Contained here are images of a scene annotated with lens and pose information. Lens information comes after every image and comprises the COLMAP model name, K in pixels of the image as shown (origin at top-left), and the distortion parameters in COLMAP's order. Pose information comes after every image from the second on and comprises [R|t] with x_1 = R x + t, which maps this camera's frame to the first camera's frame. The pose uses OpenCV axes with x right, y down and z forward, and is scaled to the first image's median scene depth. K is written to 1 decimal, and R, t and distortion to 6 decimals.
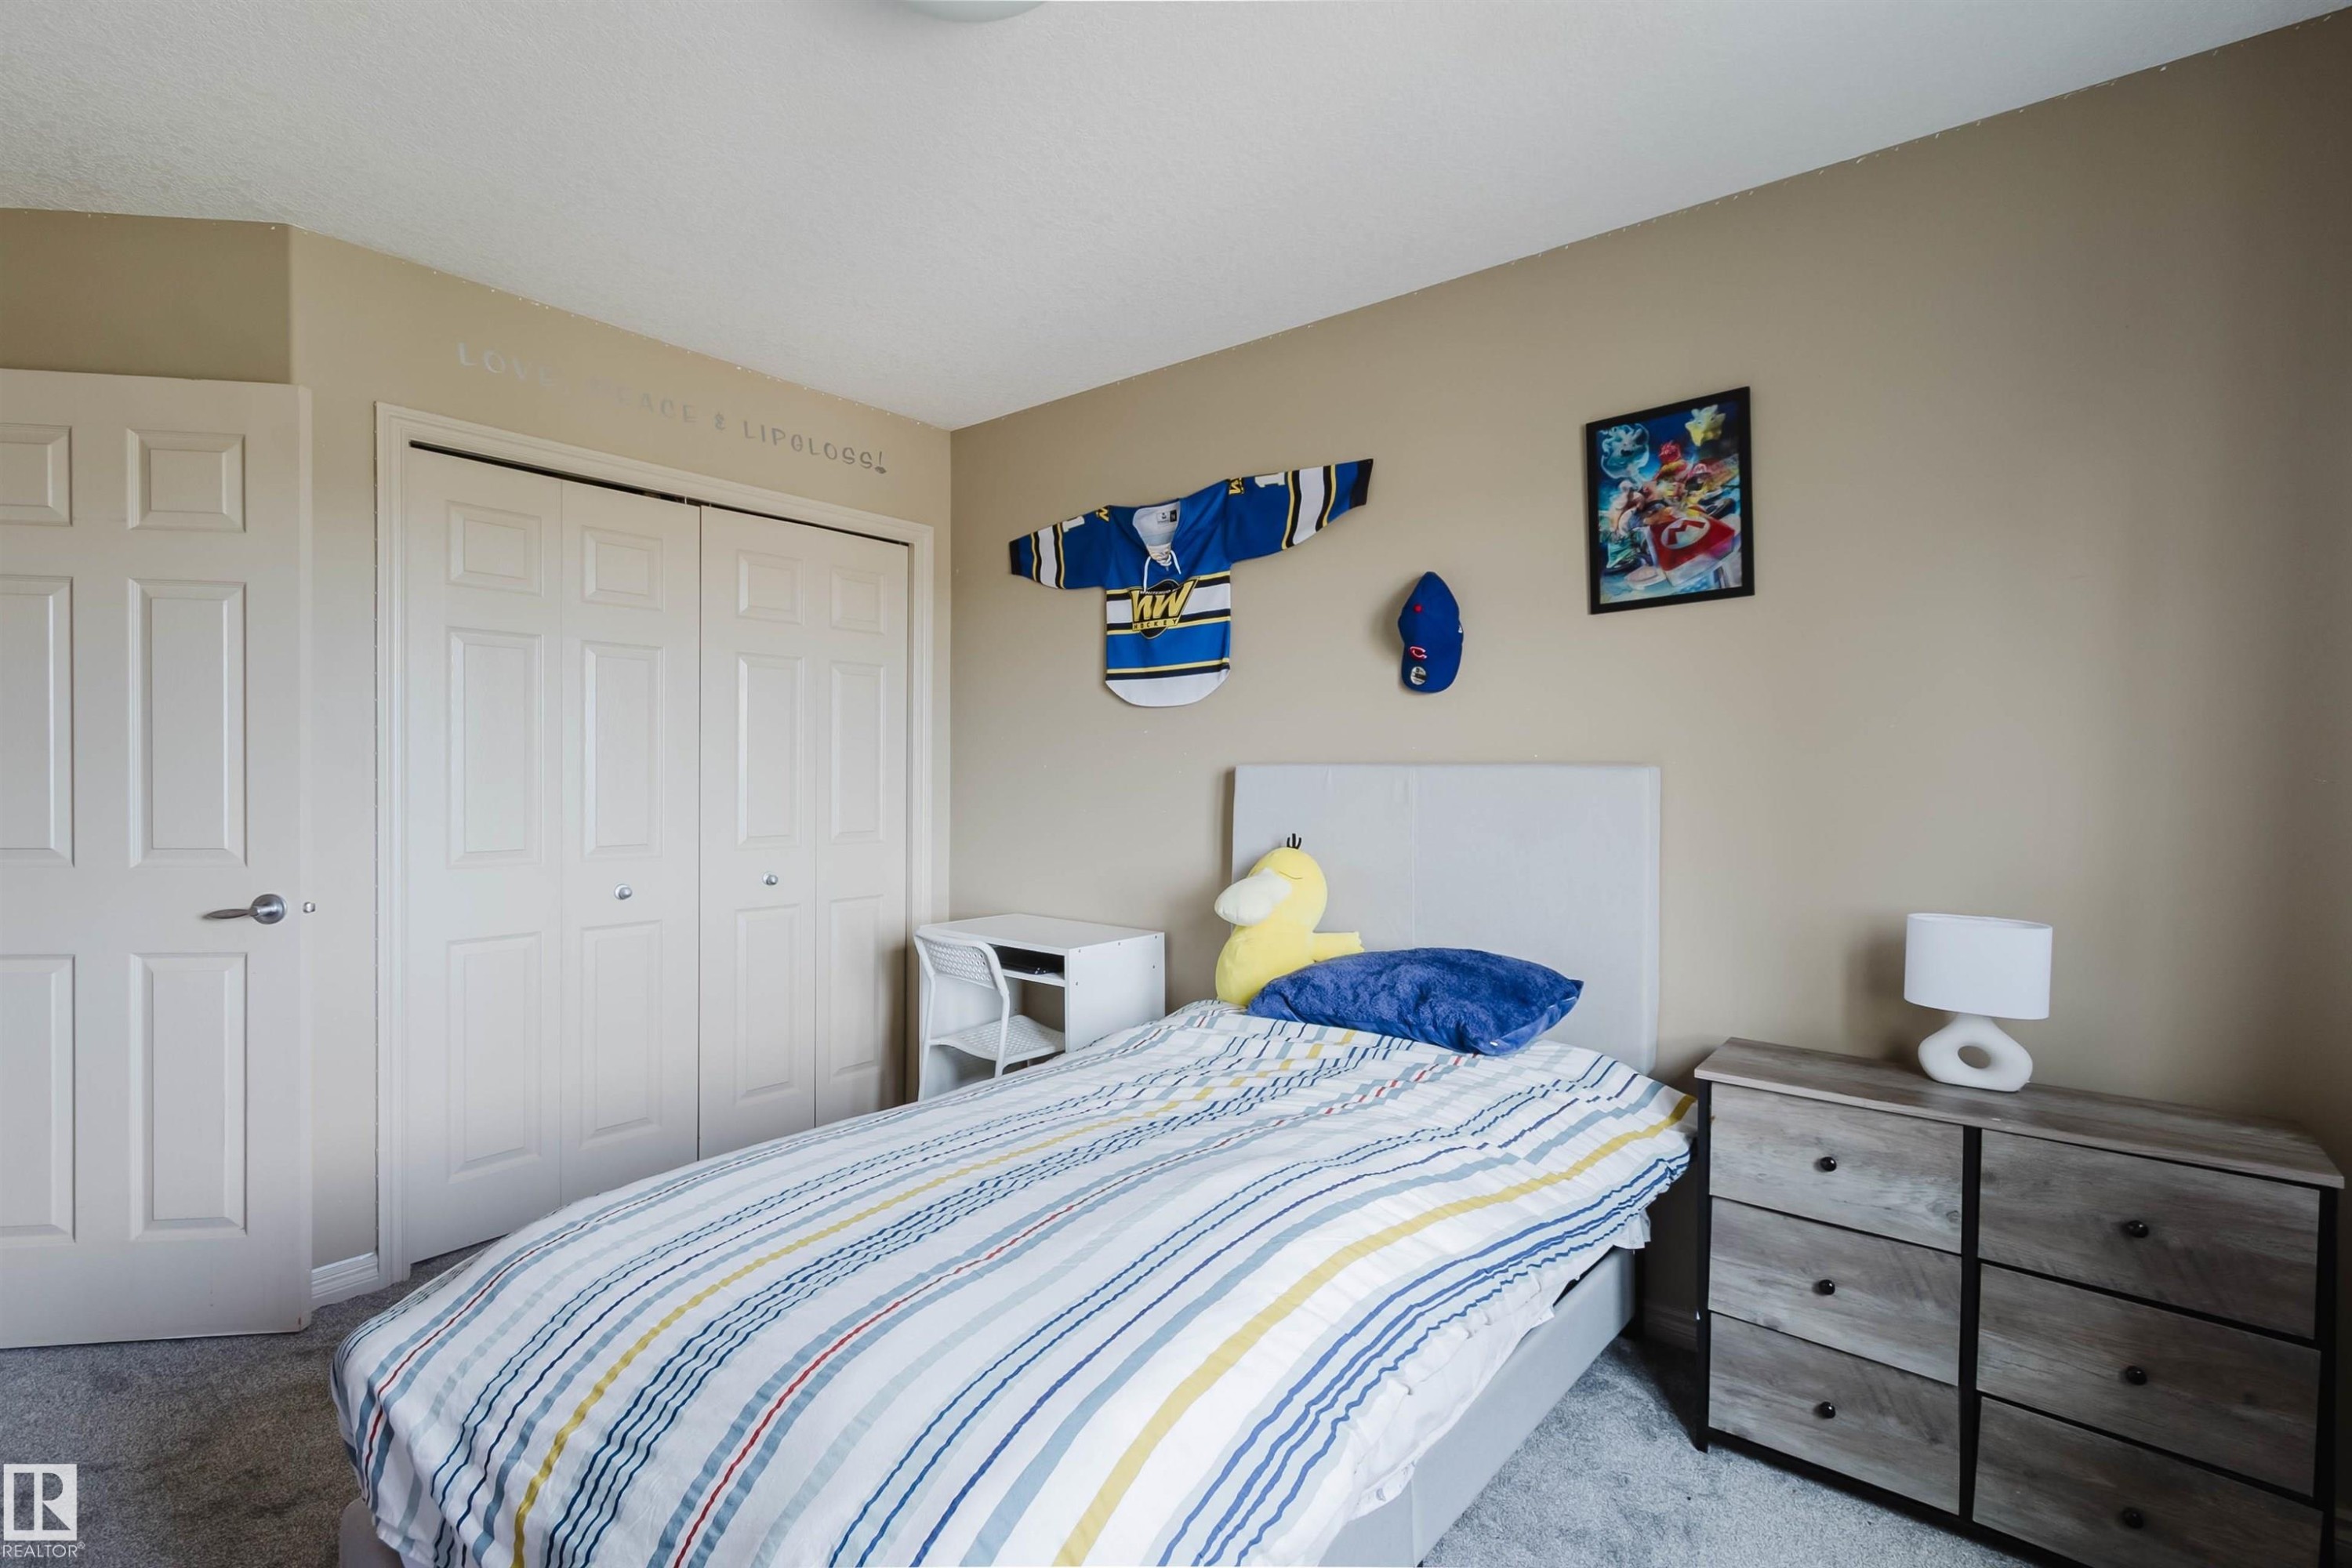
lens RADIAL K [[1085.5, 0, 1176.0], [0, 1085.5, 784.0], [0, 0, 1]] dist [0.001936, 0.000680]
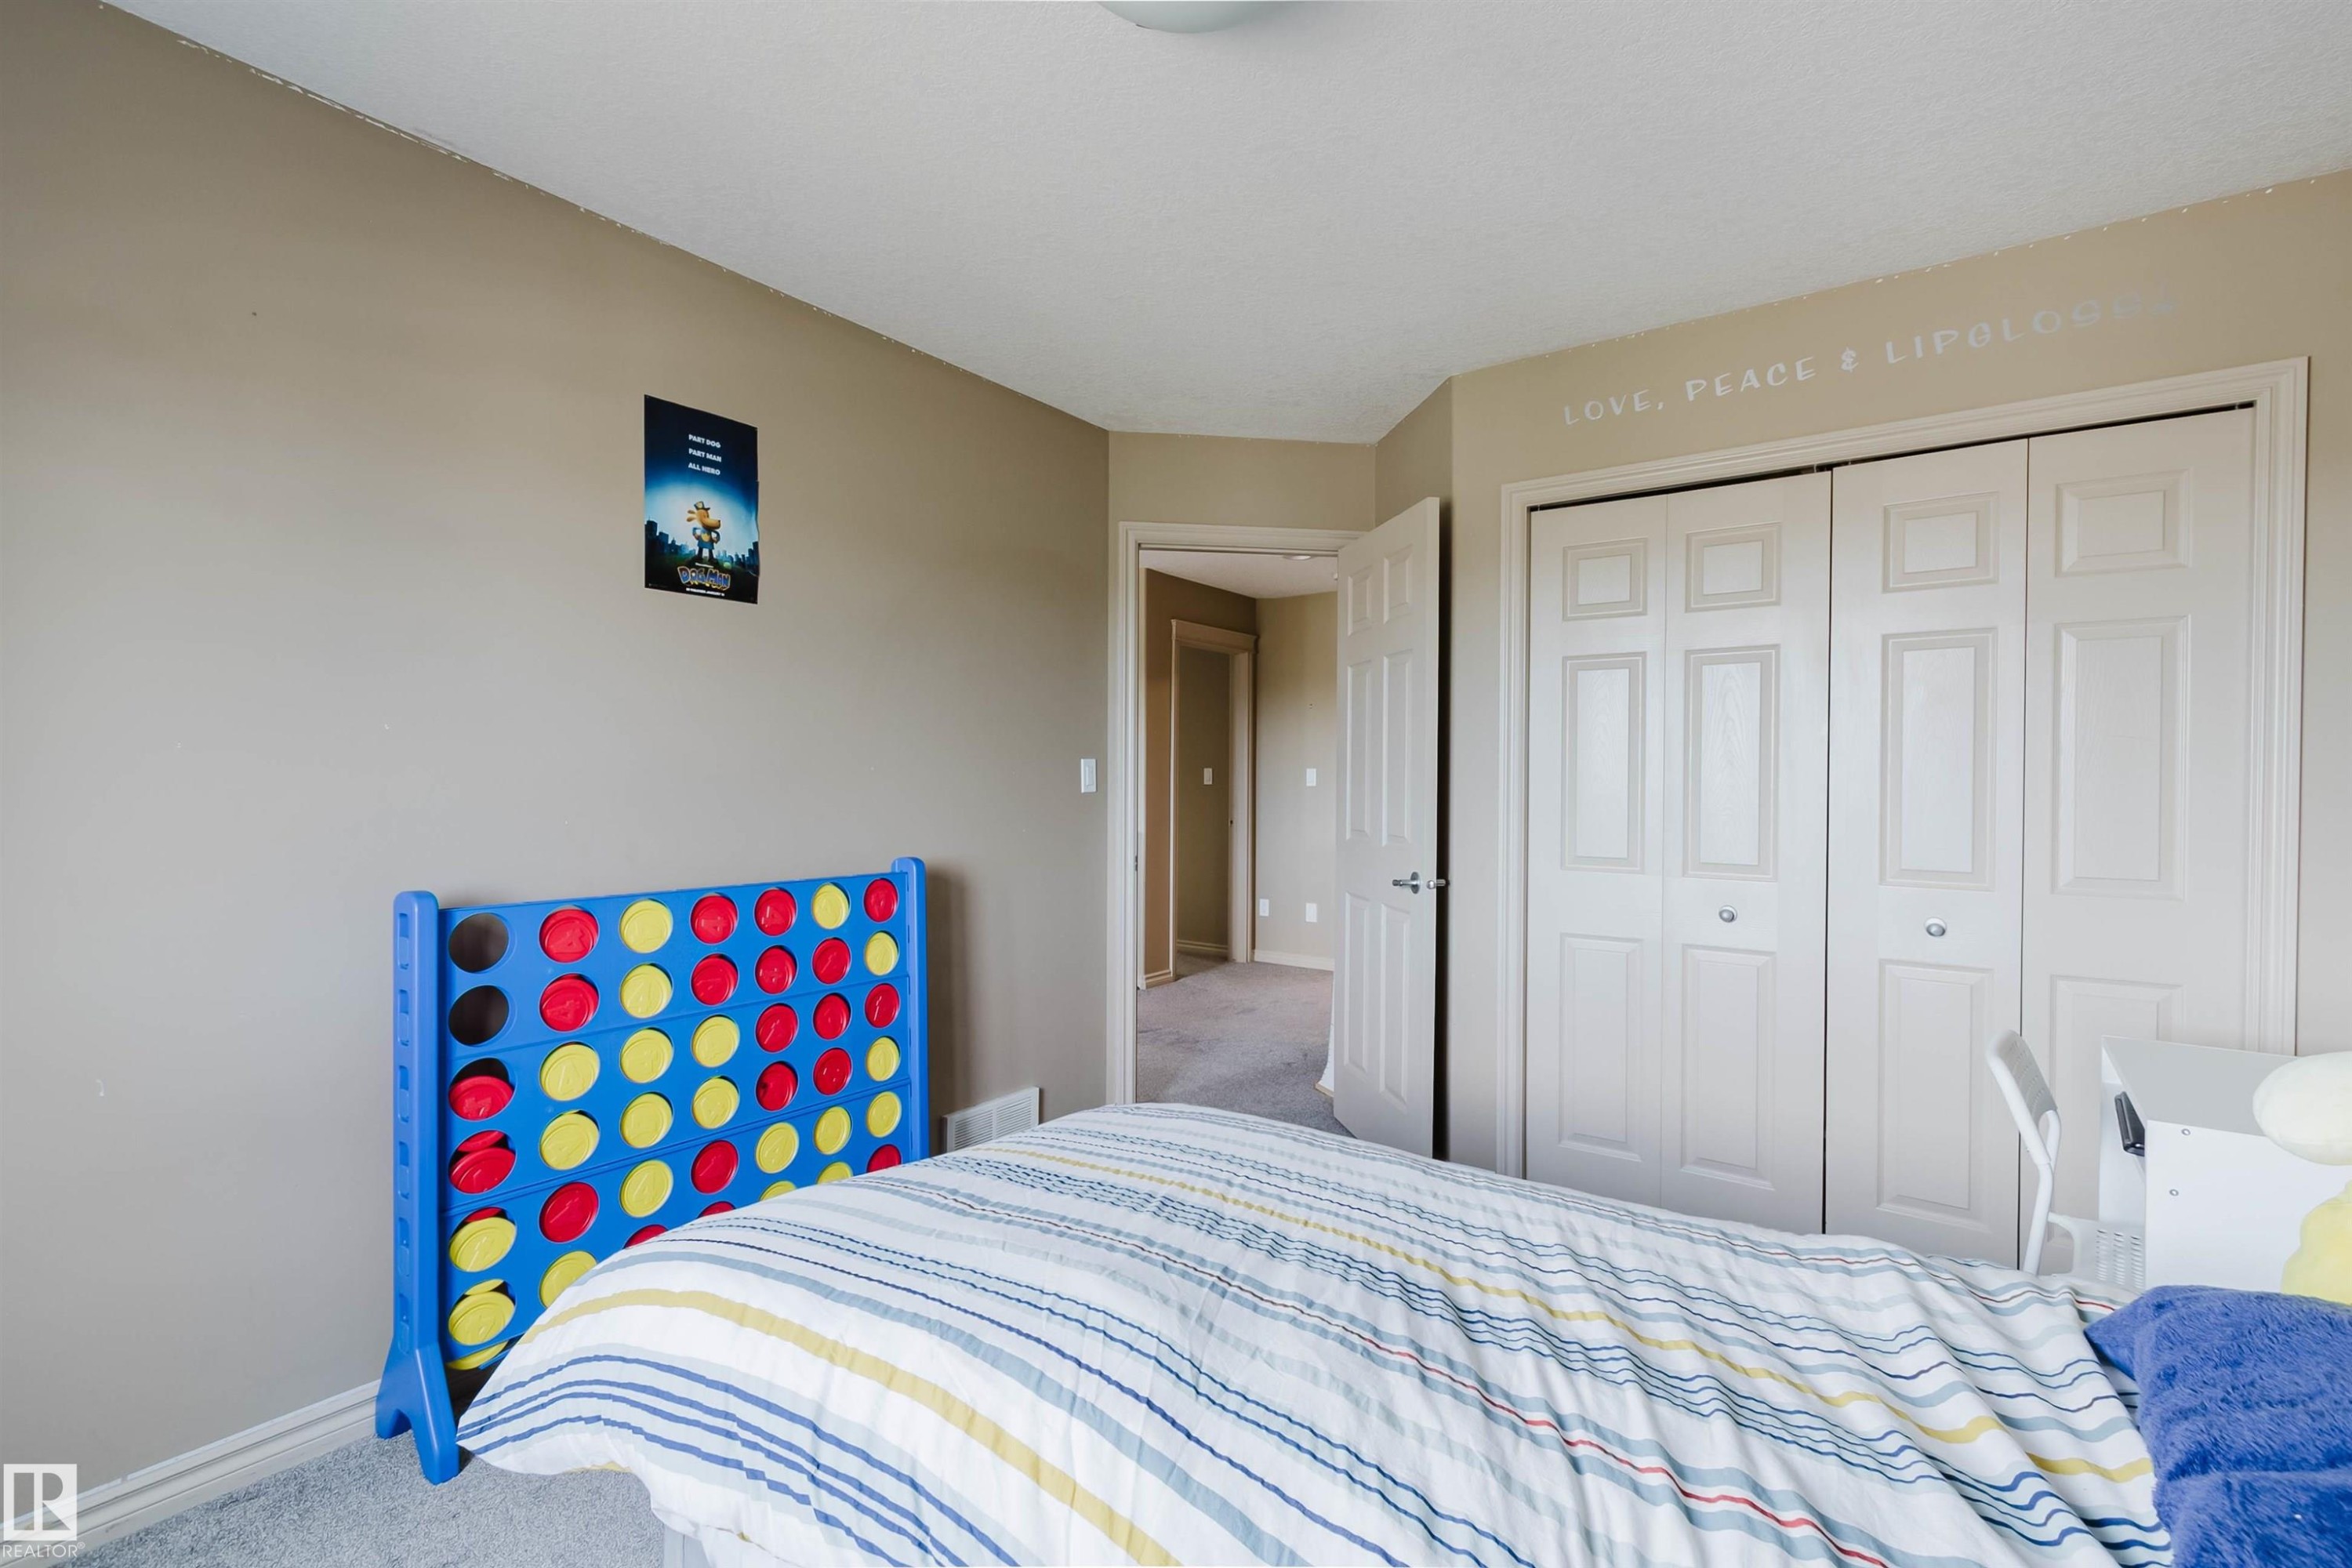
lens RADIAL K [[1085.5, 0, 1176.0], [0, 1085.5, 784.0], [0, 0, 1]] dist [0.001936, 0.000680]
pose [[0.030970, -0.000639, -0.999520, 0.737673], [-0.017365, 0.999849, -0.001177, -0.004470], [0.999369, 0.017393, 0.030954, 0.896718]]
